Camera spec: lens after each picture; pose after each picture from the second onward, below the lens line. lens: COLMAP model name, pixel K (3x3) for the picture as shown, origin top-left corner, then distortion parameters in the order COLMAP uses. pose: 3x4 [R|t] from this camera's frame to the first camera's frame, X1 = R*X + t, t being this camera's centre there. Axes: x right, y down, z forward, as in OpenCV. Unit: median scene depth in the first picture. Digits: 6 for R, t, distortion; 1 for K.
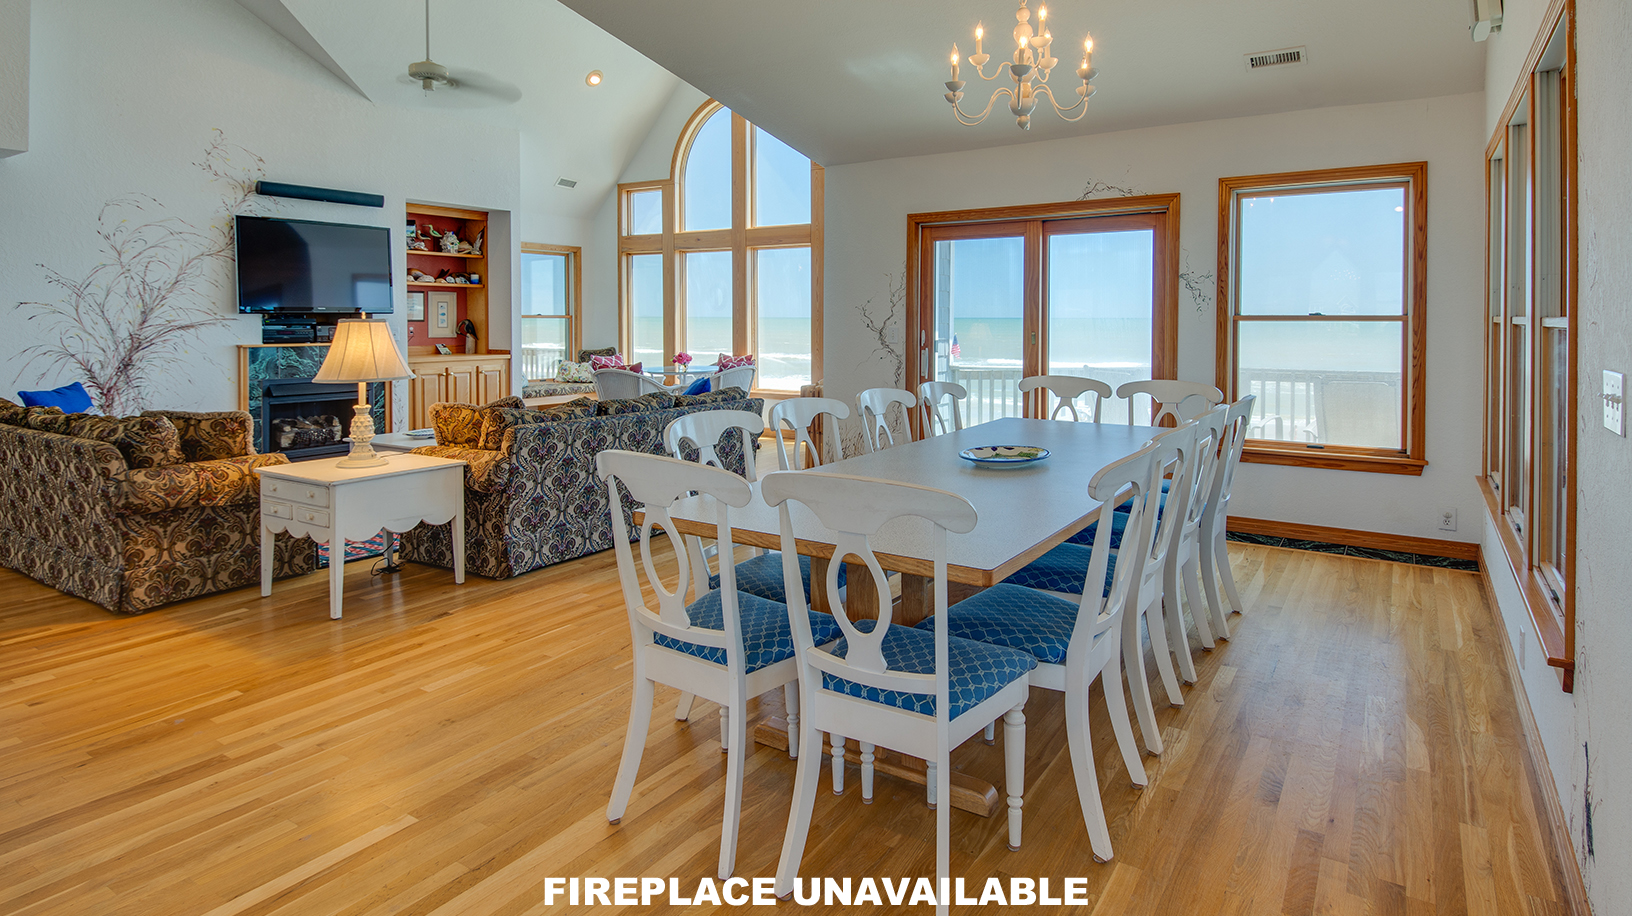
lens RADIAL K [[904.4, 0, 811.6], [0, 904.4, 337.8], [0, 0, 1]] dist [0.084994, -0.087625]
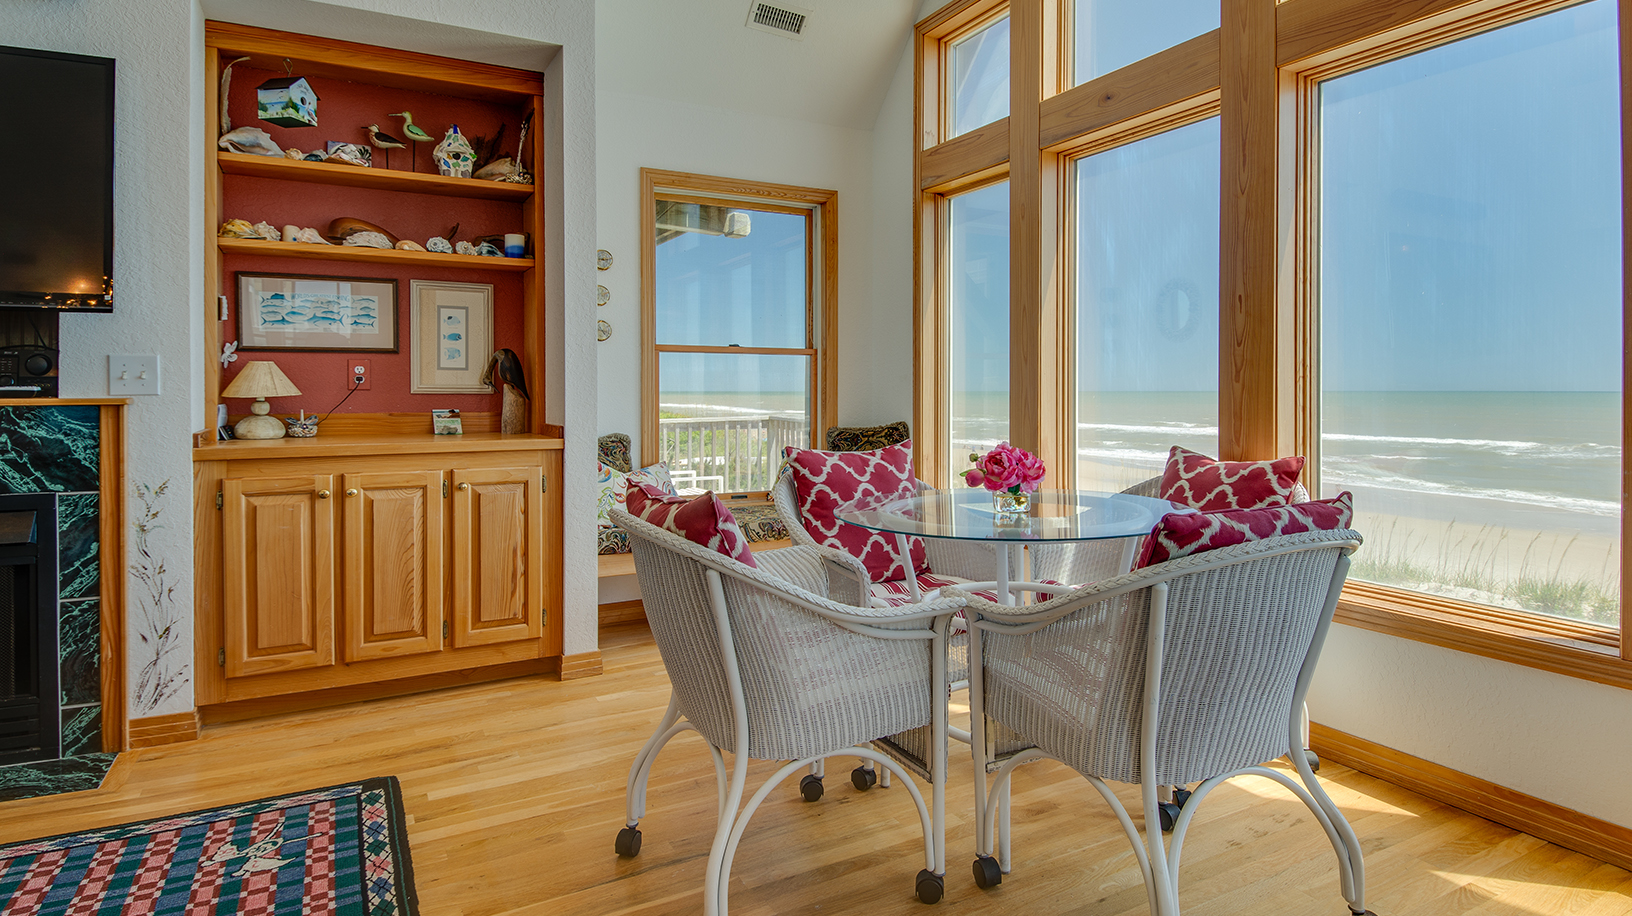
lens RADIAL K [[909.2, 0, 823.0], [0, 909.2, 407.2], [0, 0, 1]] dist [0.024456, -0.052285]
pose [[0.885134, 0.004904, -0.465310, -0.094257], [-0.008078, 0.999956, -0.004826, 0.009170], [0.465266, 0.008030, 0.885134, 1.017916]]
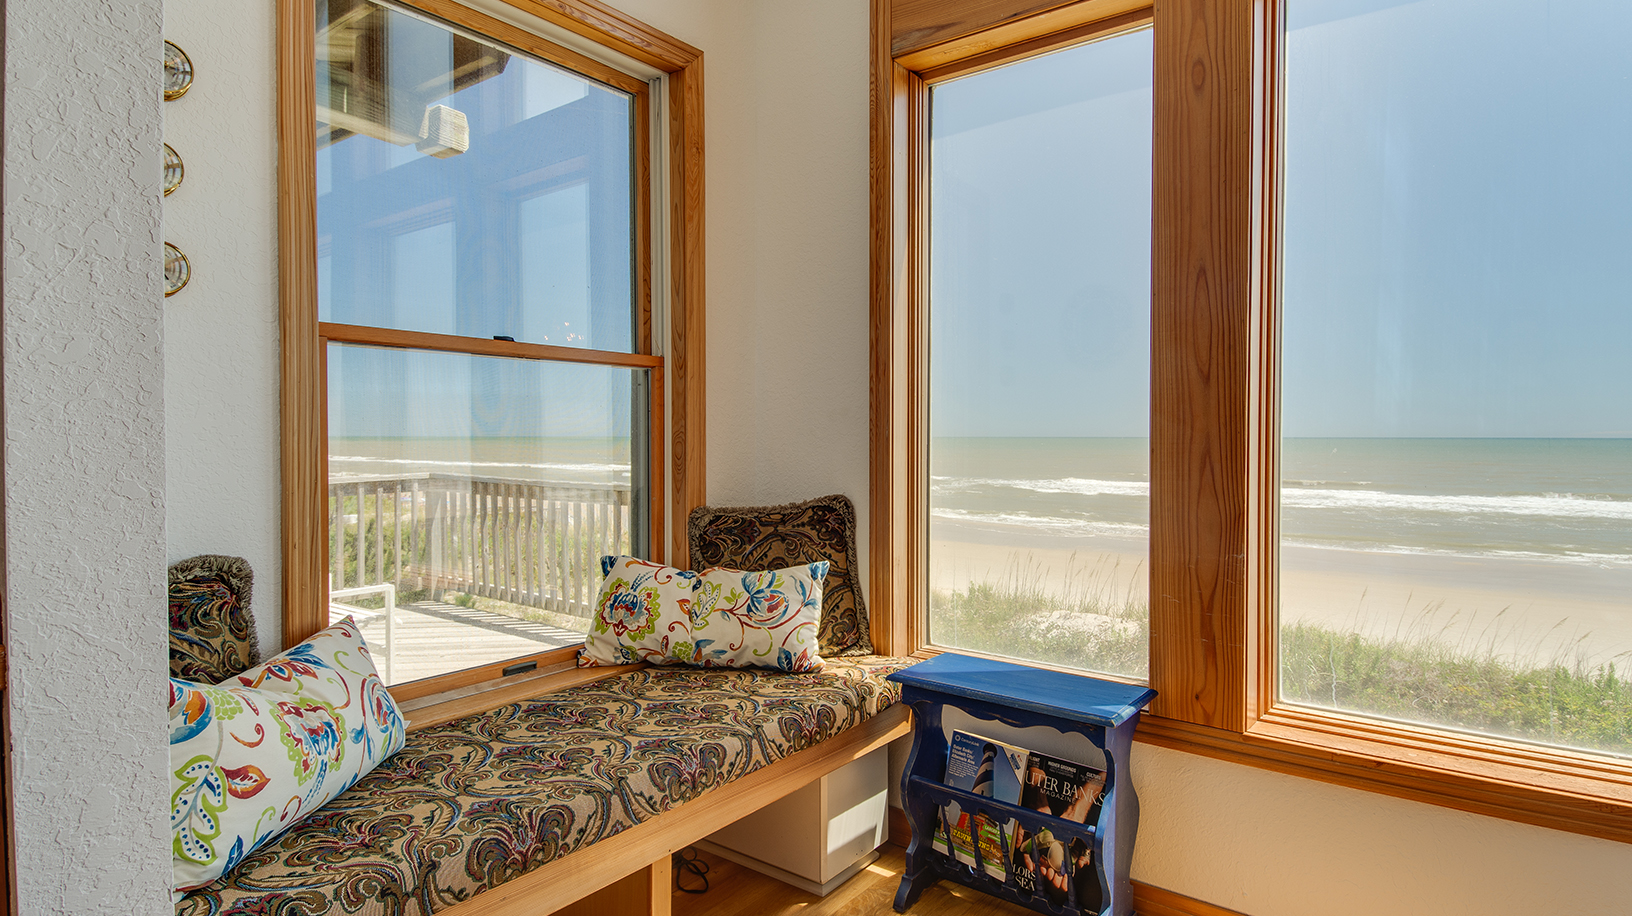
lens RADIAL K [[881.6, 0, 833.1], [0, 881.6, 460.4], [0, 0, 1]] dist [0.052755, -0.088305]
pose [[0.999052, 0.000379, -0.043523, -0.350356], [-0.000209, 0.999992, 0.003910, 0.000446], [0.043524, -0.003897, 0.999045, 1.297497]]
